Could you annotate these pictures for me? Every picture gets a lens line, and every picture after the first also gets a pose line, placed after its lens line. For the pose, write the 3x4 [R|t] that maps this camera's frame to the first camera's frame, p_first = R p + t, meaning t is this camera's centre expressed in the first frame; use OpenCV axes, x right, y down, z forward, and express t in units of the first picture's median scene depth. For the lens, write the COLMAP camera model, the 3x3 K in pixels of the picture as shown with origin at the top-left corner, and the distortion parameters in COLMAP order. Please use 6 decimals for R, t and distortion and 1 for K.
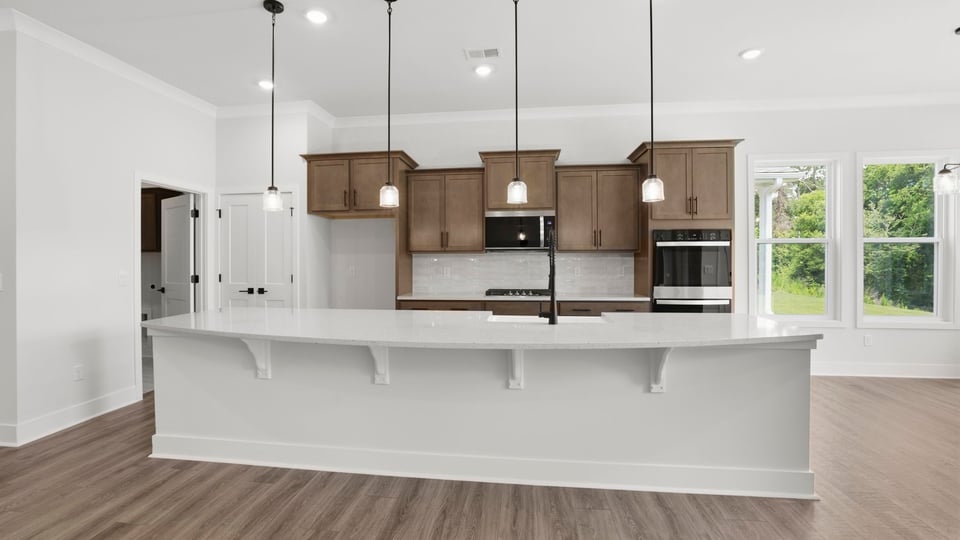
lens RADIAL K [[416.9, 0, 473.8], [0, 416.9, 262.9], [0, 0, 1]] dist [-0.031891, 0.000999]
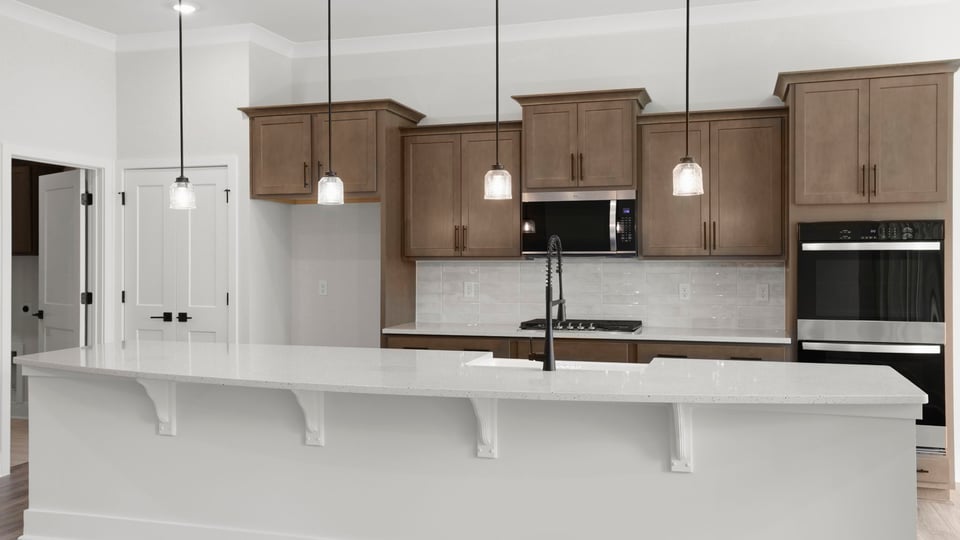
lens RADIAL K [[850.9, 0, 474.2], [0, 850.9, 258.2], [0, 0, 1]] dist [0.050853, 0.000124]
pose [[0.983718, 0.001715, -0.179708, 0.186903], [-0.002540, 0.999987, -0.004359, -0.020945], [0.179699, 0.004744, 0.983710, -0.254736]]
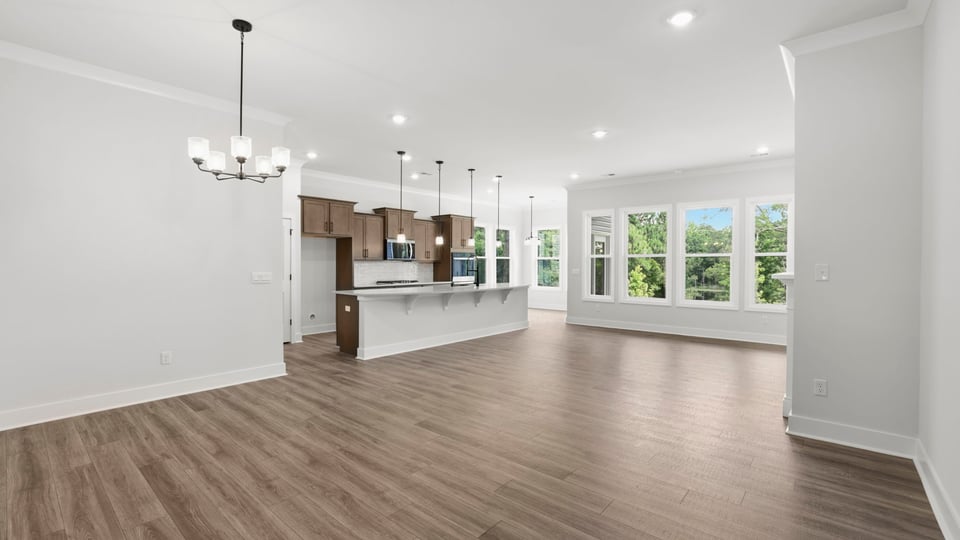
lens RADIAL K [[416.9, 0, 473.8], [0, 416.9, 262.9], [0, 0, 1]] dist [-0.031891, 0.000999]
pose [[0.556982, 0.007598, 0.830490, -1.335486], [0.003729, 0.999925, -0.011649, 0.006866], [-0.830516, 0.009585, 0.556912, -0.375196]]
